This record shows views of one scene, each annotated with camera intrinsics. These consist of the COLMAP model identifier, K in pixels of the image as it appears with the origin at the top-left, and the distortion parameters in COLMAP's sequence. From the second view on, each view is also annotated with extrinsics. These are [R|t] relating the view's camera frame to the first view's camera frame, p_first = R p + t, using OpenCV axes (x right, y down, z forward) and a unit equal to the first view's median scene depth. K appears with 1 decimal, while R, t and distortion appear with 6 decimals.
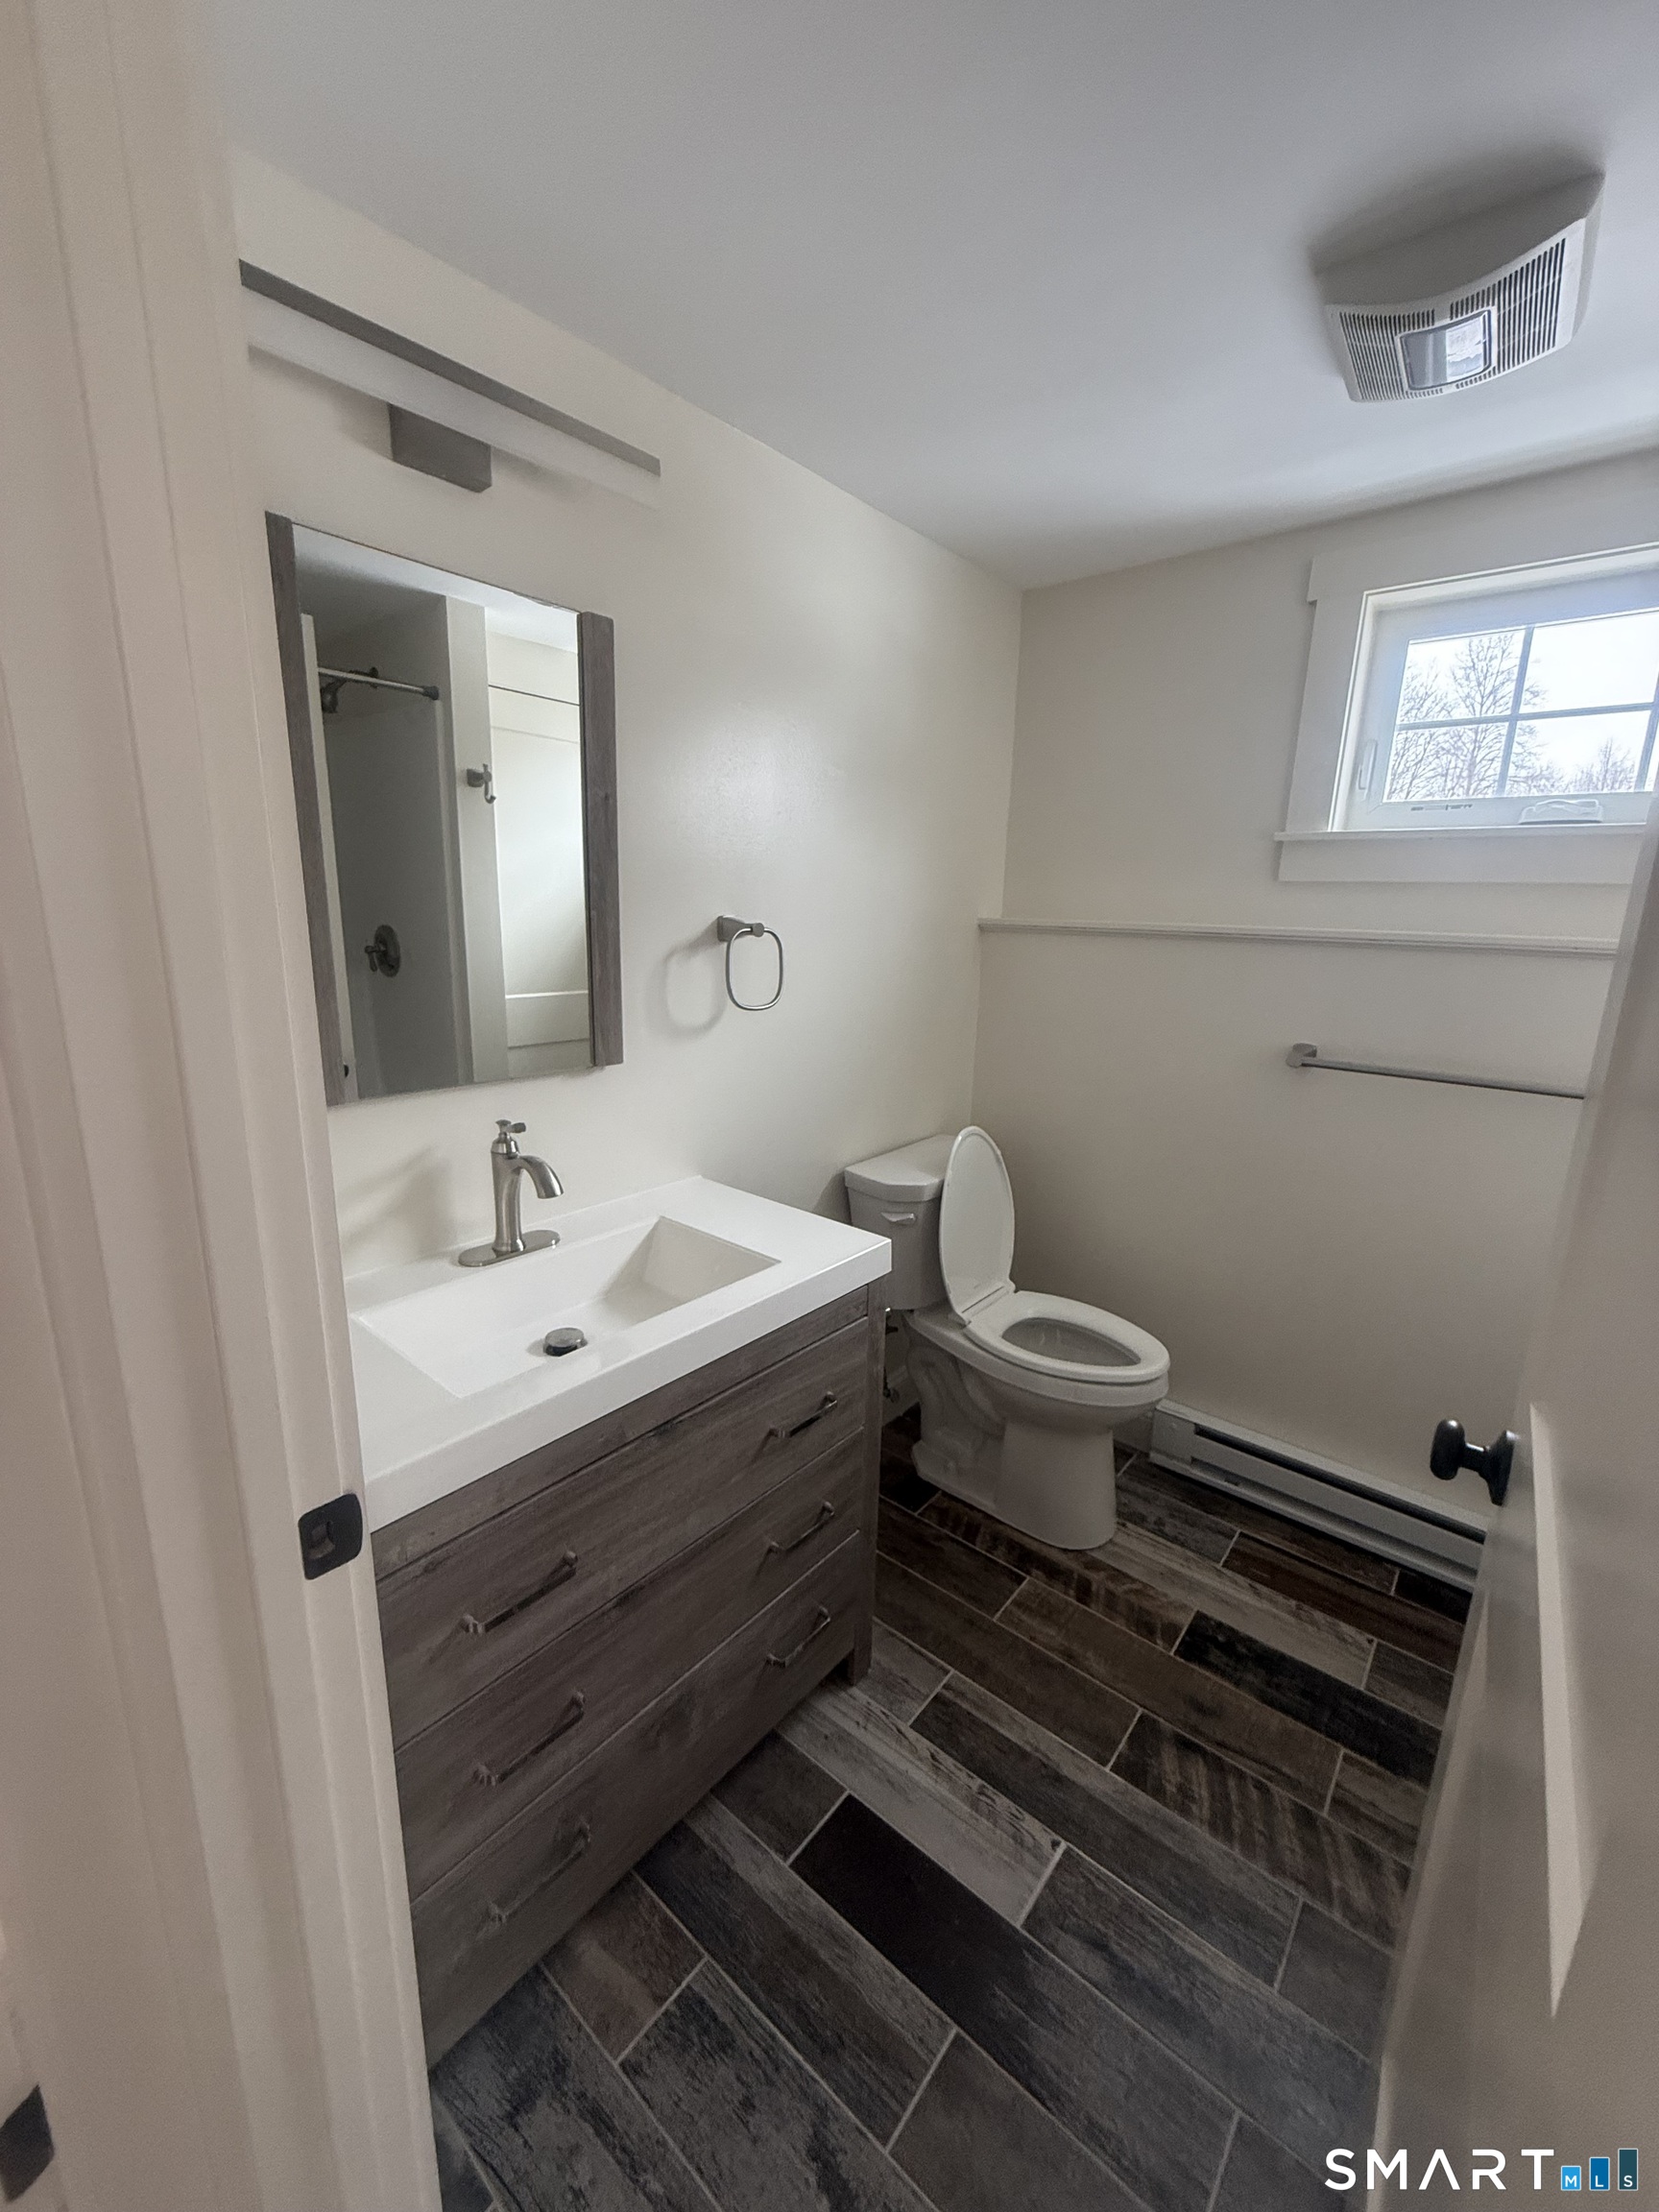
lens RADIAL K [[896.0, 0, 829.5], [0, 896.0, 1106.0], [0, 0, 1]] dist [0.002136, -0.000039]
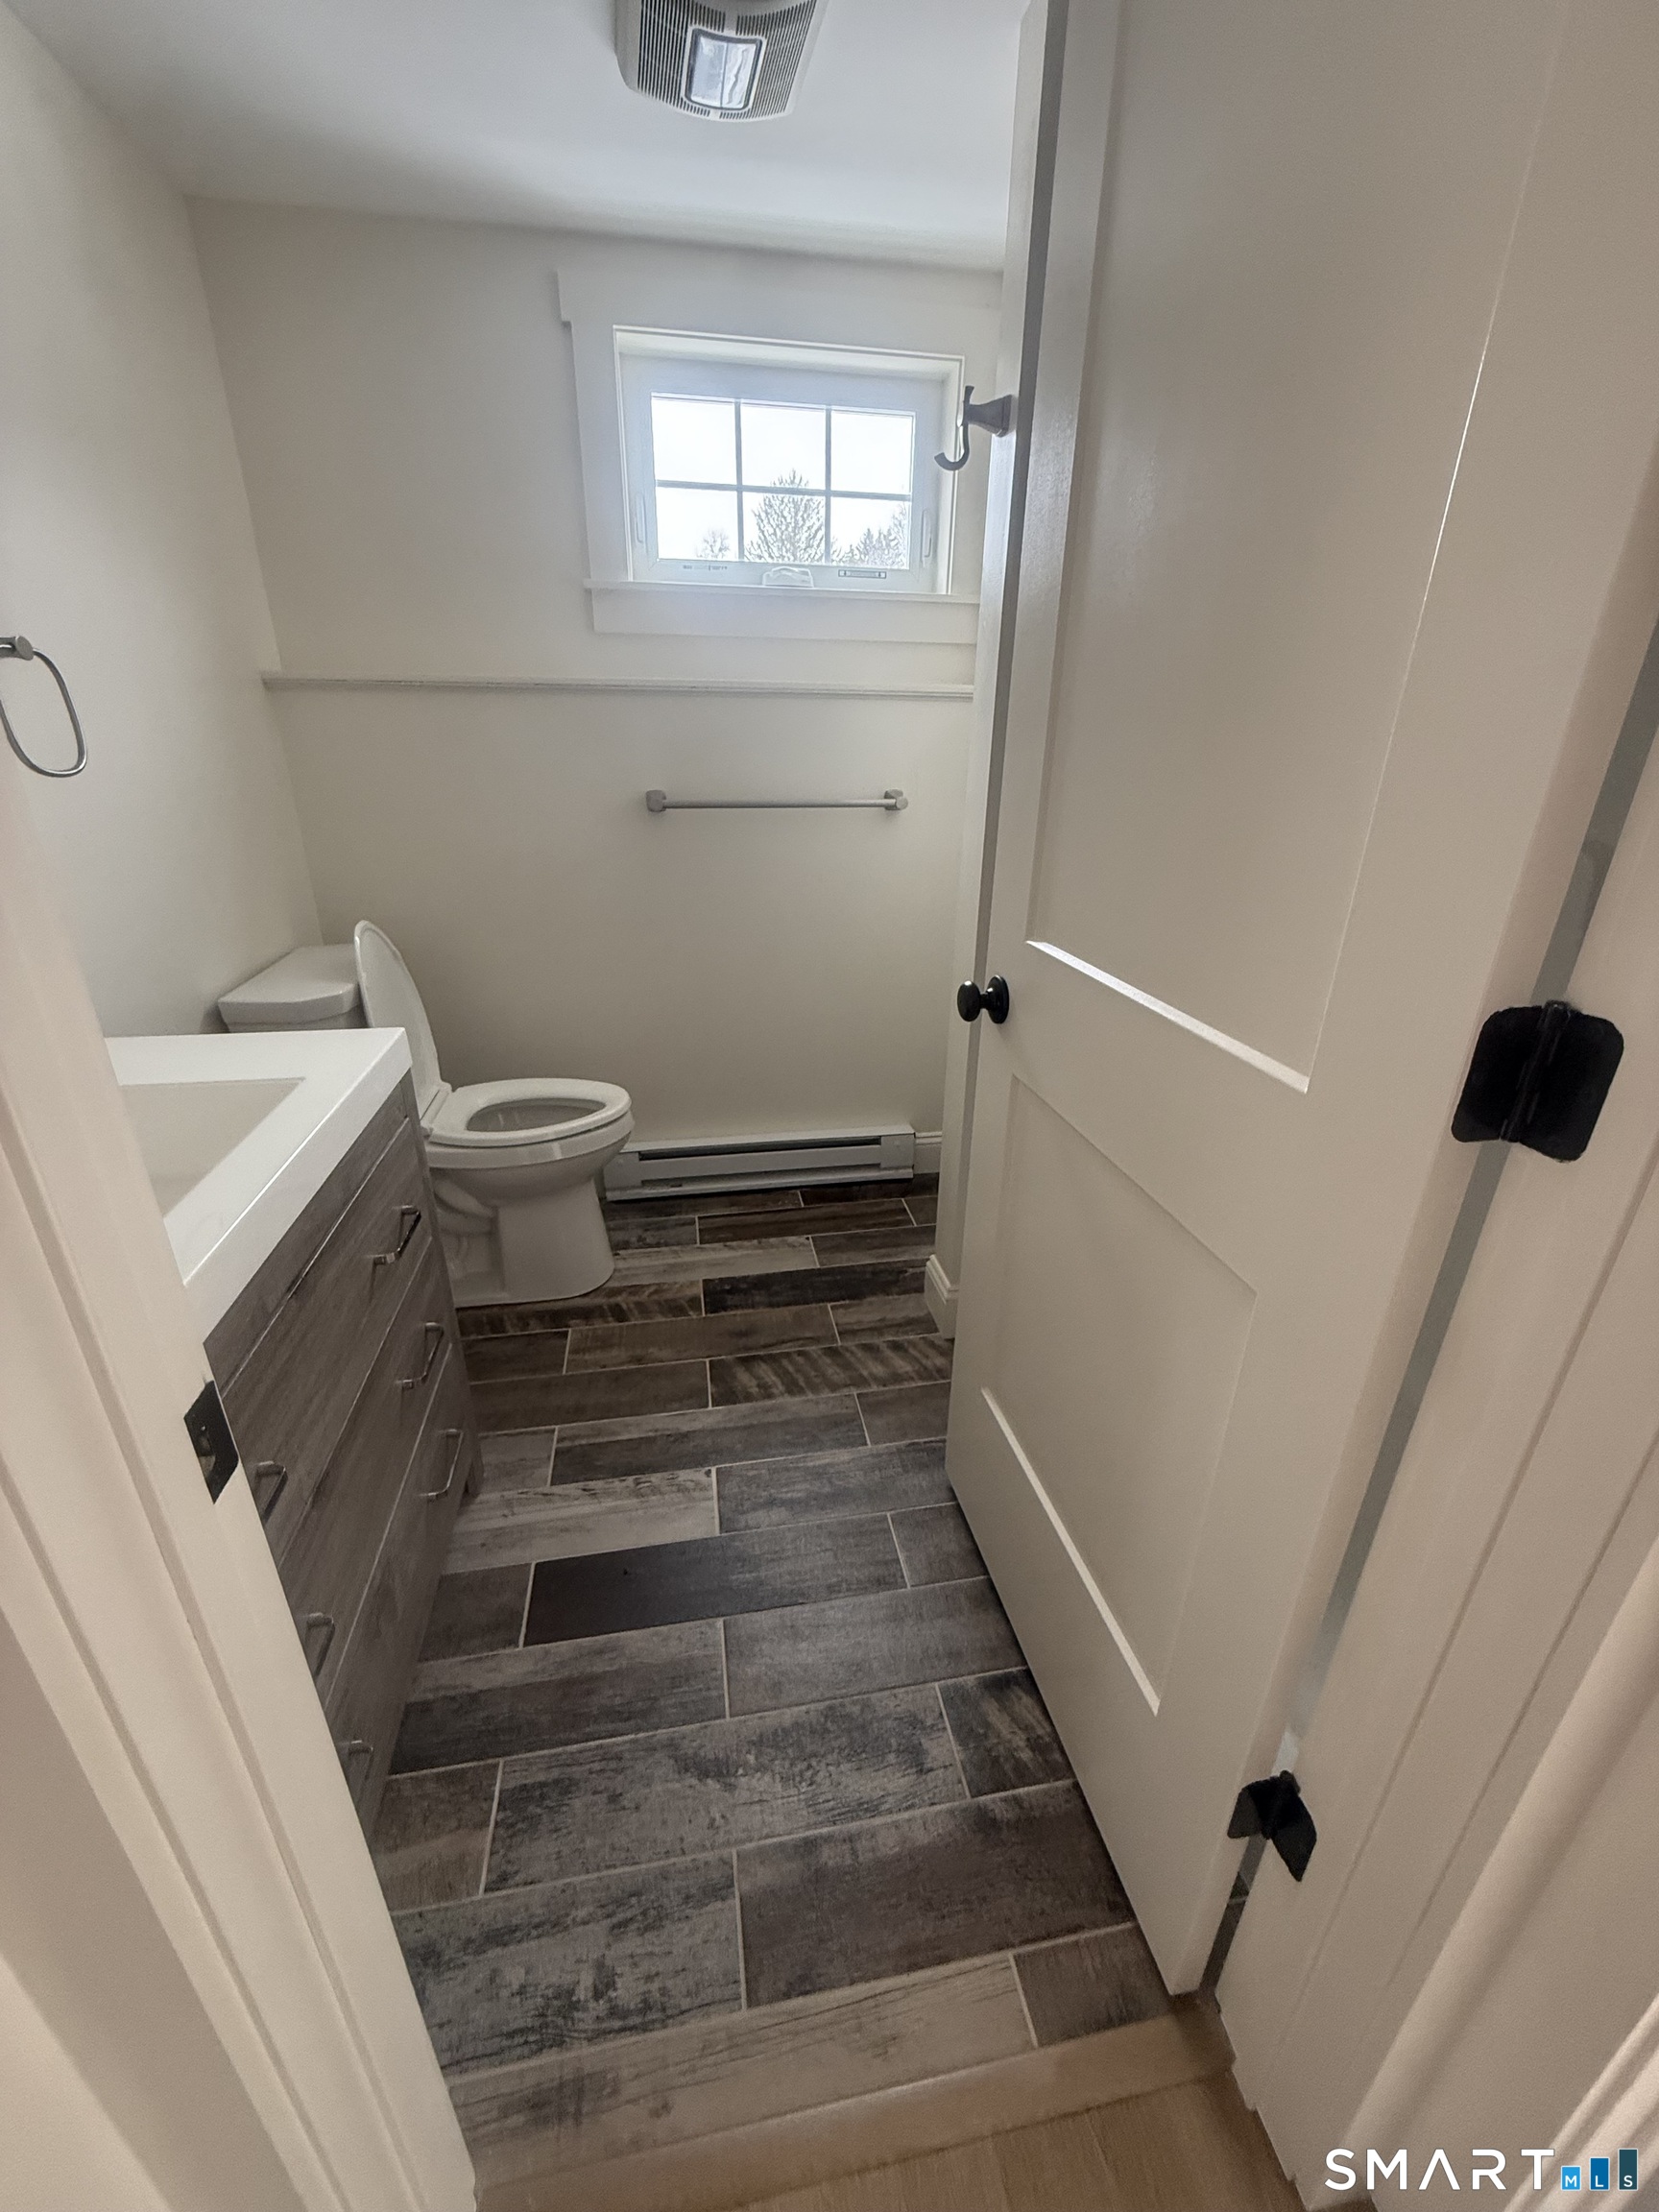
lens RADIAL K [[878.1, 0, 848.4], [0, 878.1, 1103.3], [0, 0, 1]] dist [0.000260, -0.000129]
pose [[0.640684, -0.320148, 0.697875, -0.259124], [0.177328, 0.946047, 0.271201, 0.058057], [-0.747047, -0.050002, 0.662888, 0.090033]]
